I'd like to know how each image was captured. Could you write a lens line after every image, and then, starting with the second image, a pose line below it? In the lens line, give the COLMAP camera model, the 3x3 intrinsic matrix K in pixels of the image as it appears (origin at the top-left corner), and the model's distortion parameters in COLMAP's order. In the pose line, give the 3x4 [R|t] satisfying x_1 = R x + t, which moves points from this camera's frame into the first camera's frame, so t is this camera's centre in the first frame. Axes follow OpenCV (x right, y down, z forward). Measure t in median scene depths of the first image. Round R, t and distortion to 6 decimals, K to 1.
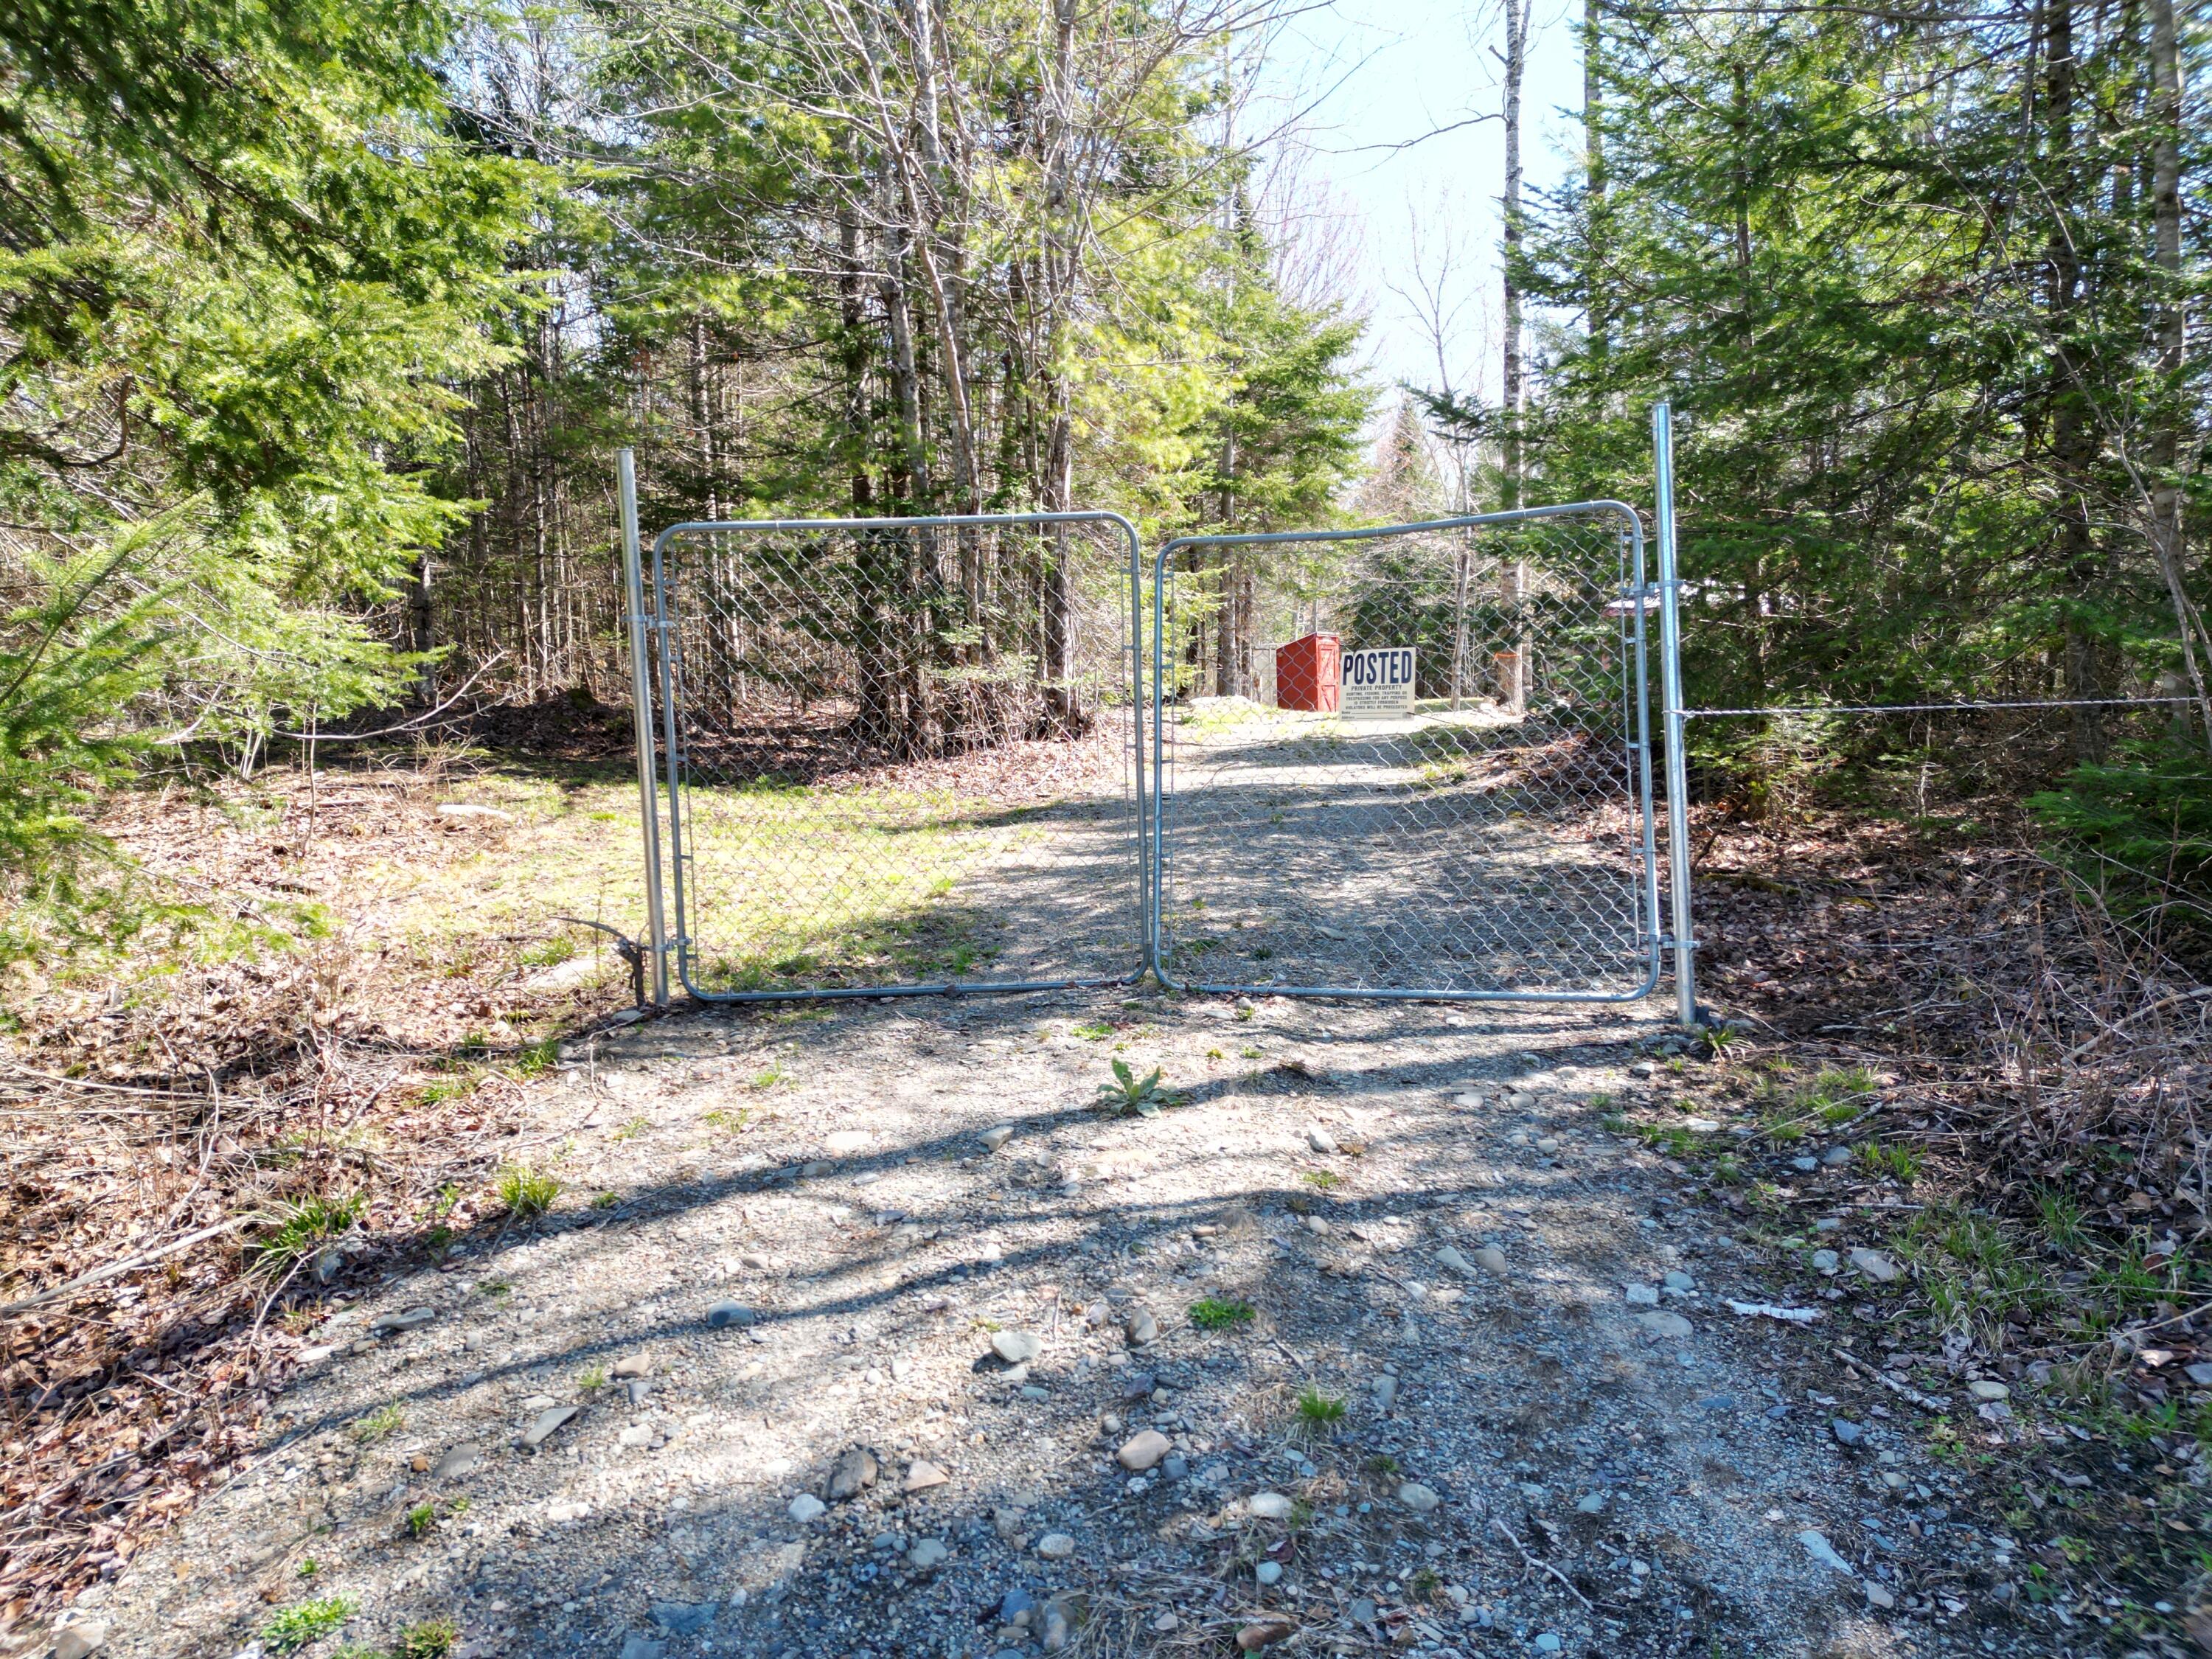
lens RADIAL K [[1541.2, 0, 1107.0], [0, 1541.2, 840.5], [0, 0, 1]] dist [0.079405, -0.074710]
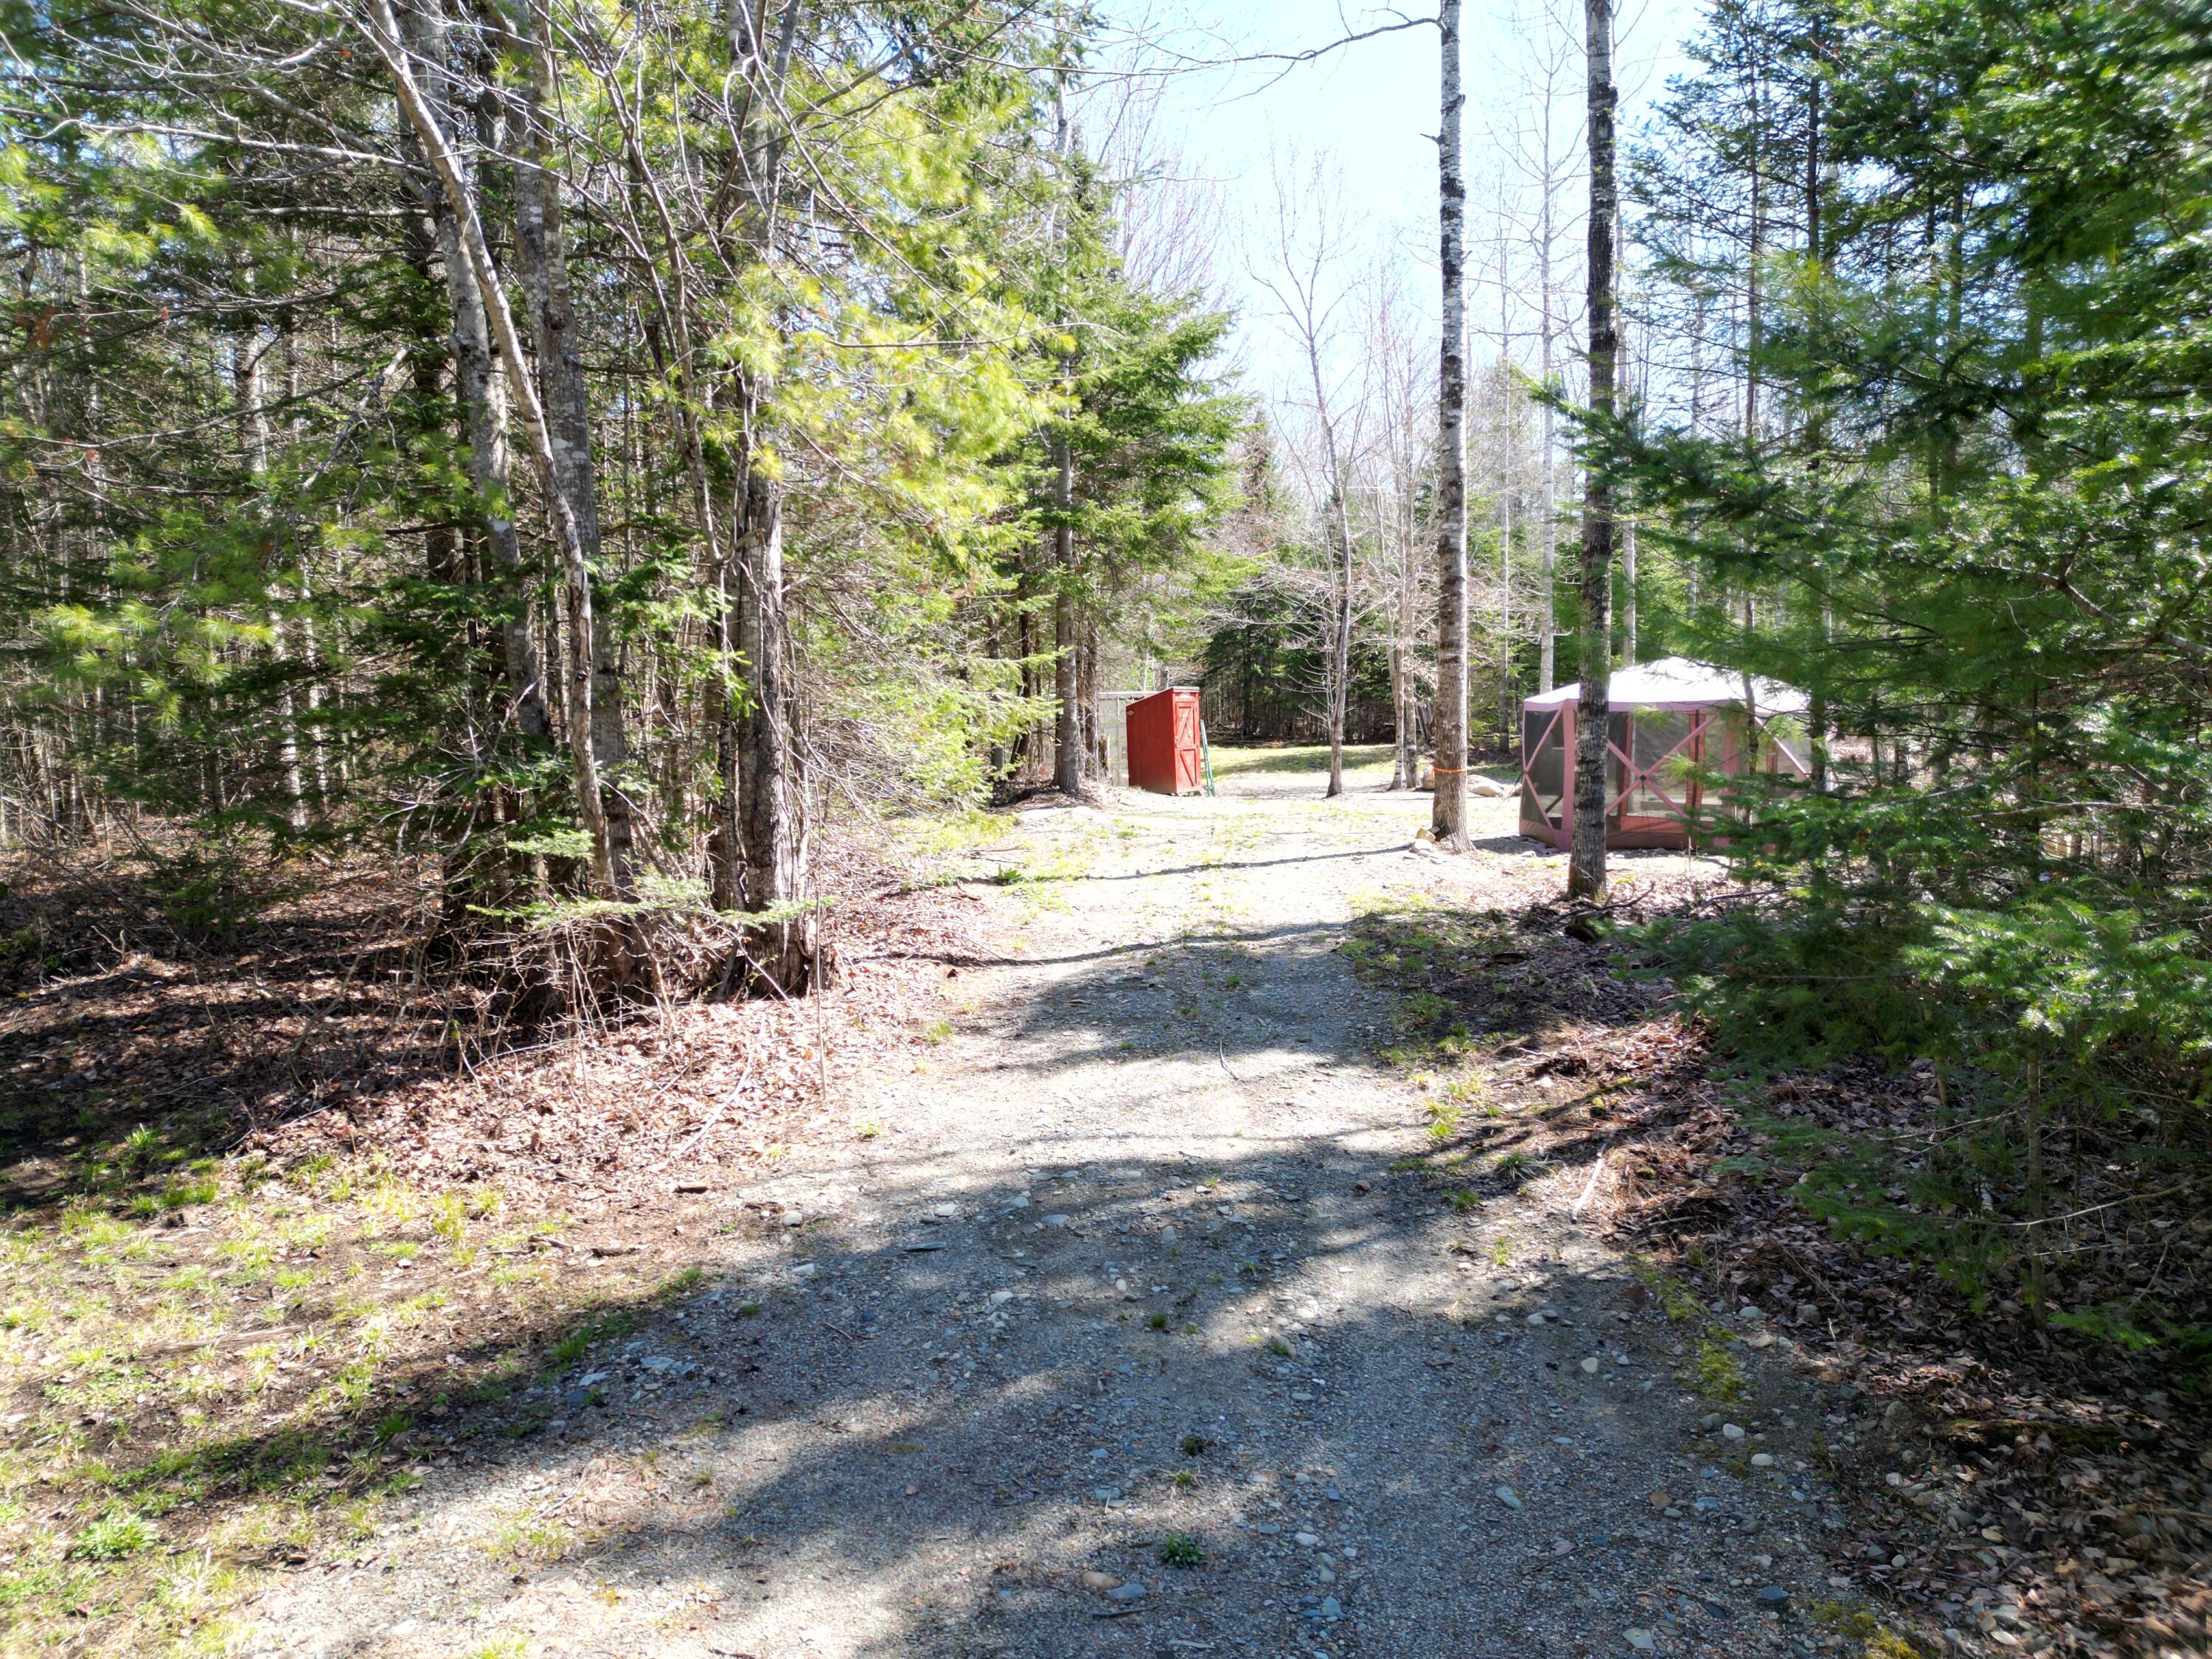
lens RADIAL K [[1518.5, 0, 1147.1], [0, 1518.5, 836.0], [0, 0, 1]] dist [0.118239, 0.000192]
pose [[0.992137, -0.007470, 0.124930, 0.022087], [0.007334, 0.999972, 0.001547, -0.069840], [-0.124938, -0.000619, 0.992164, 0.229157]]
